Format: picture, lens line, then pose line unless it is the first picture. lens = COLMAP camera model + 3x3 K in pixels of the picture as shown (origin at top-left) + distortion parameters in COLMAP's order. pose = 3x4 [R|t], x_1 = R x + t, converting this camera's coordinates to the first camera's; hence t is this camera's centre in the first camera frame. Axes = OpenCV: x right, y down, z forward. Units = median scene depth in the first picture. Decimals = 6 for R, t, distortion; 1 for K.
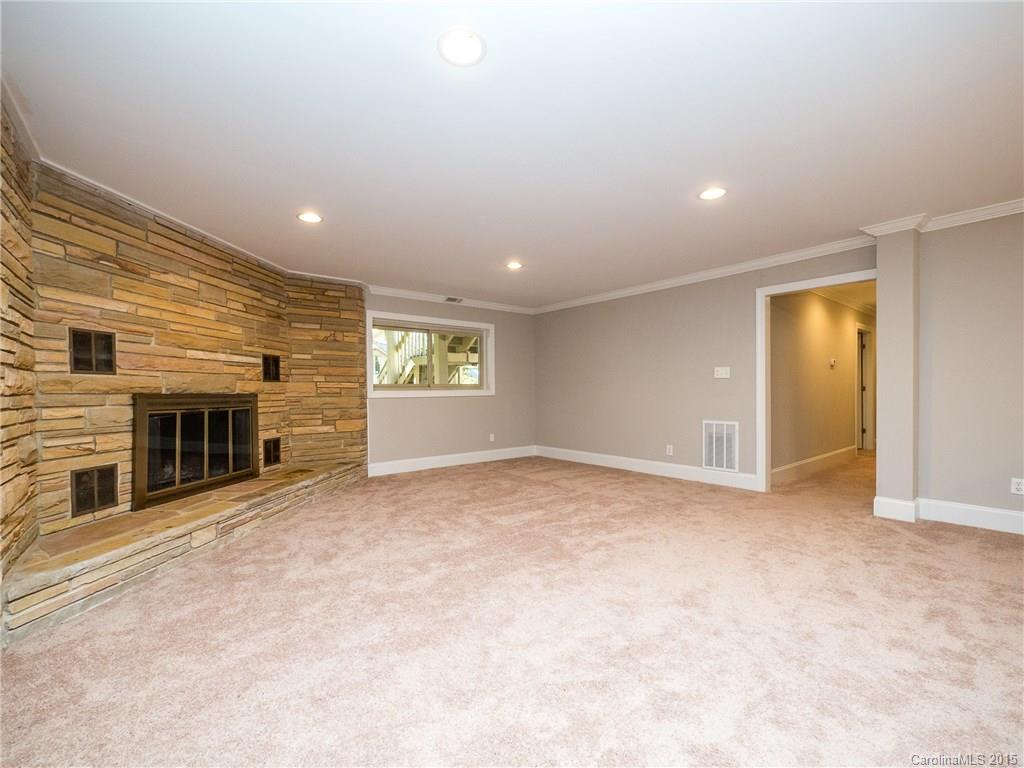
lens RADIAL K [[435.5, 0, 508.5], [0, 435.5, 388.9], [0, 0, 1]] dist [-0.008393, 0.000316]
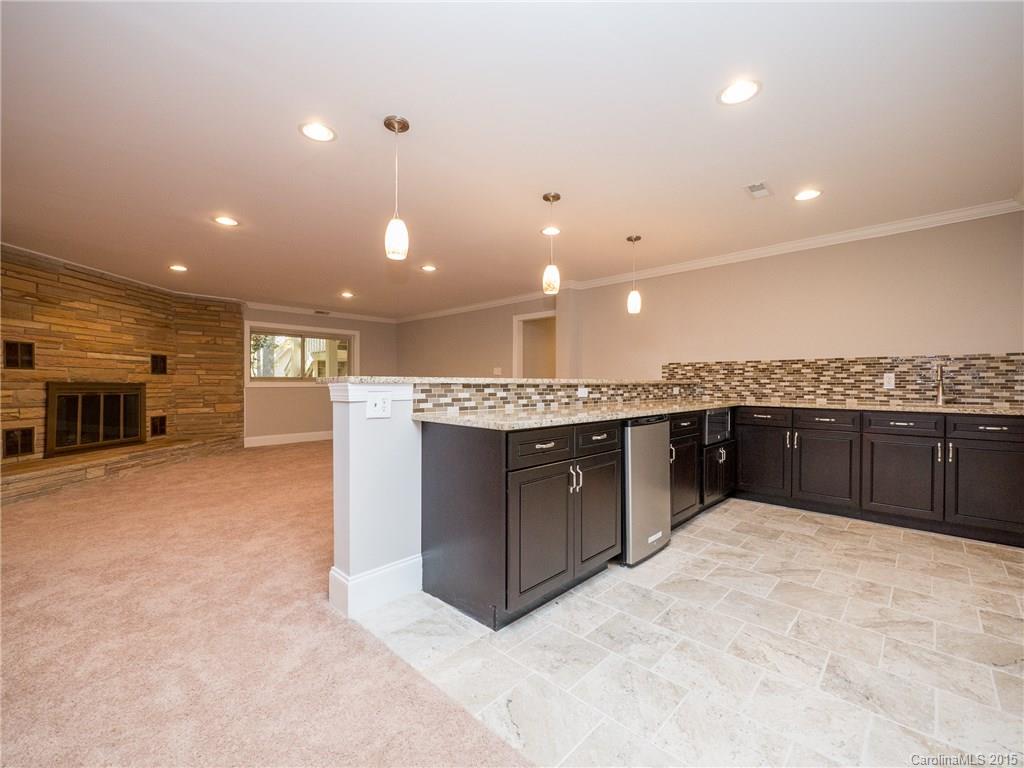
lens RADIAL K [[425.9, 0, 513.4], [0, 425.9, 377.0], [0, 0, 1]] dist [0.000663, -0.003450]
pose [[0.990931, 0.008182, 0.134122, 0.413034], [-0.006515, 0.999896, -0.012861, 0.001616], [-0.134213, 0.011871, 0.990881, -0.514570]]
